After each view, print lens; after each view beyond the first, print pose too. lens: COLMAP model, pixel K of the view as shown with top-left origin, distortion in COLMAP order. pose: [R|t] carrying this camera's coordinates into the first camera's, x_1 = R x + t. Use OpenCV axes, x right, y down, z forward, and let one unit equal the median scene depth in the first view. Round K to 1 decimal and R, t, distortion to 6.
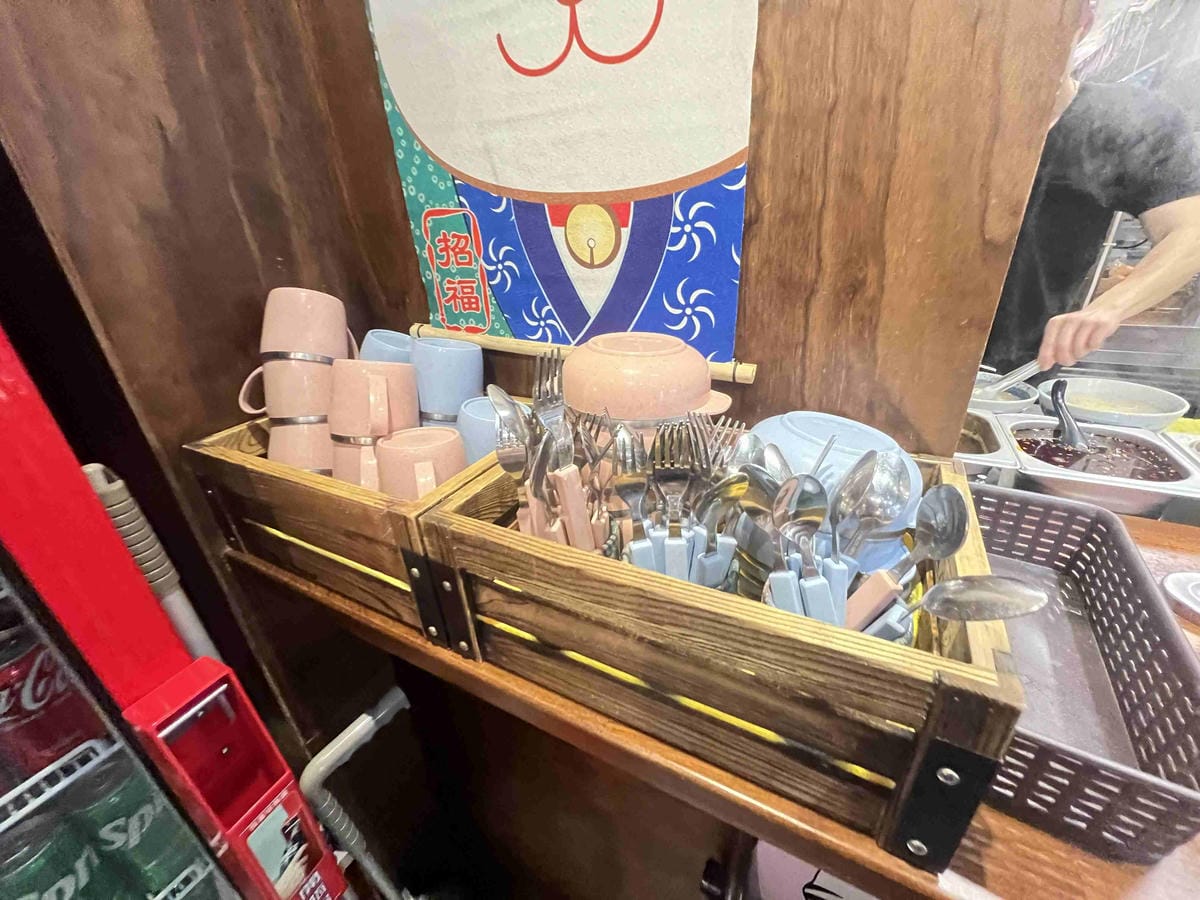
lens RADIAL K [[471.9, 0, 600.0], [0, 471.9, 450.0], [0, 0, 1]] dist [-0.000832, 0.000073]
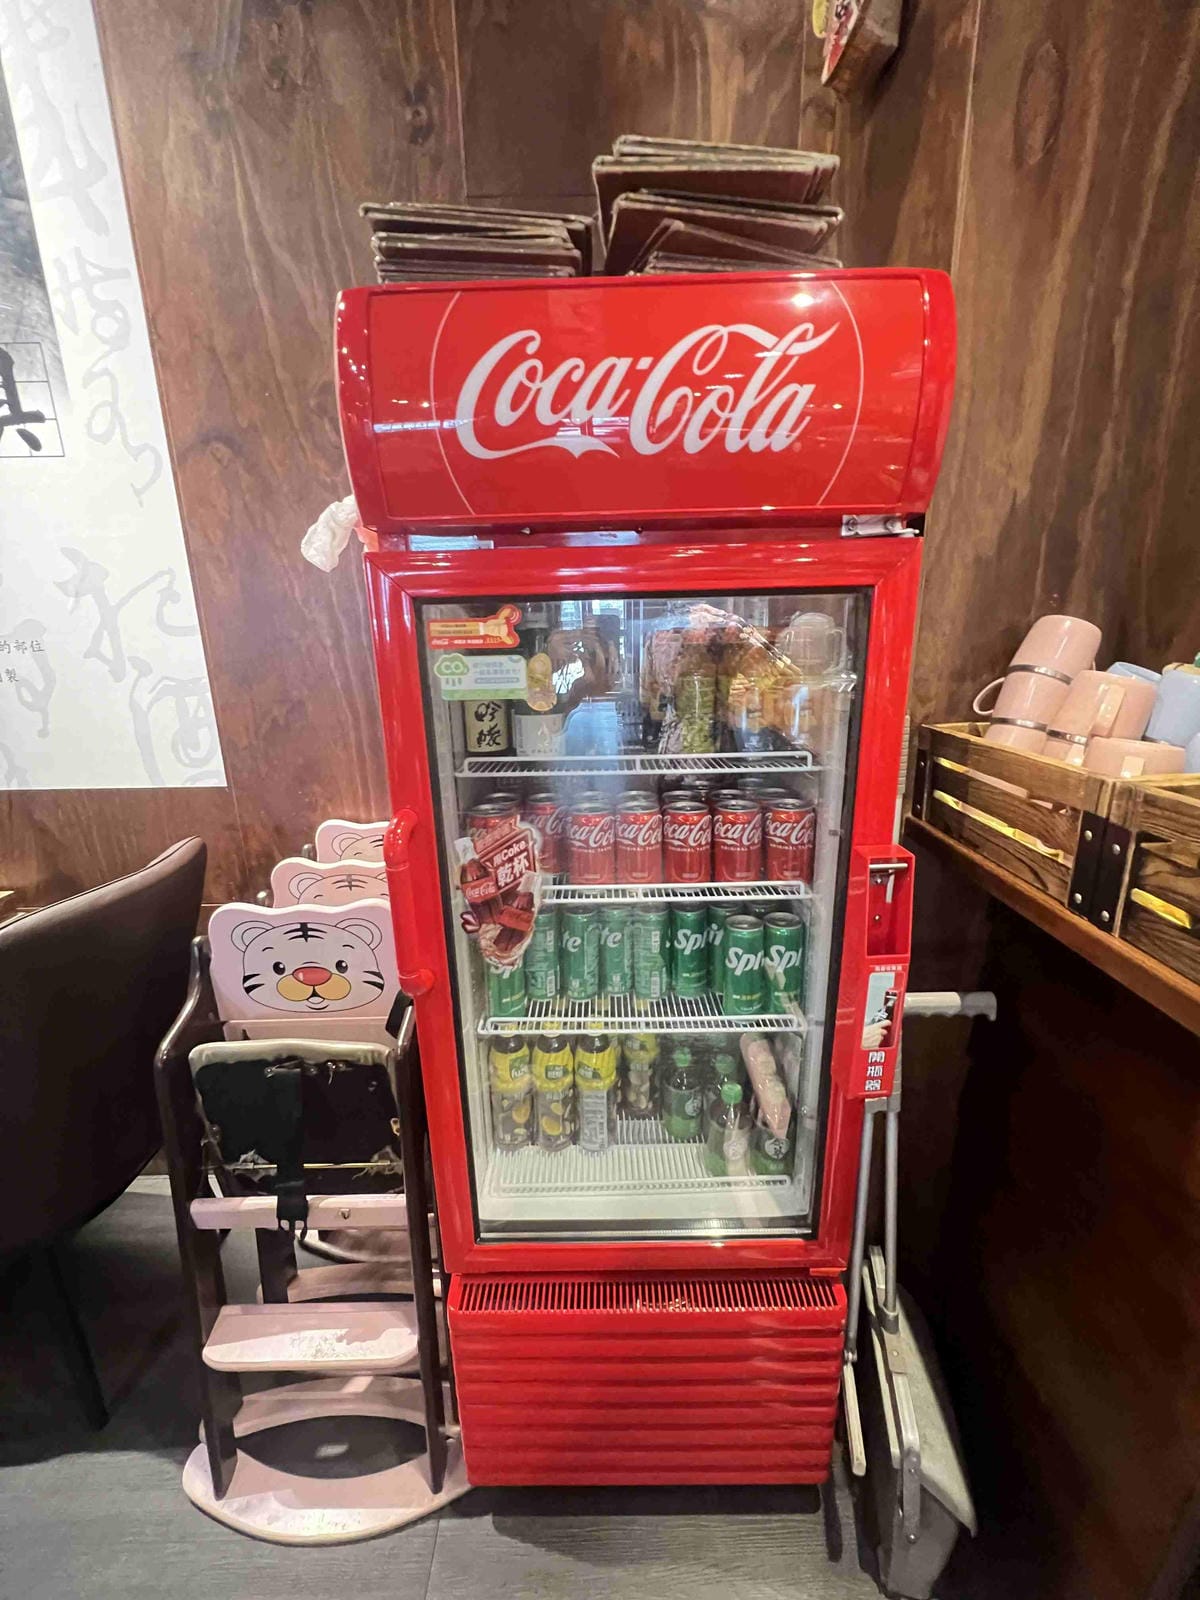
lens RADIAL K [[635.4, 0, 600.0], [0, 635.4, 800.0], [0, 0, 1]] dist [0.001173, 0.000106]
pose [[0.470173, 0.269467, -0.840432, 0.287646], [-0.376666, 0.922438, 0.085037, 0.419108], [0.798160, 0.276580, 0.535204, -0.704450]]
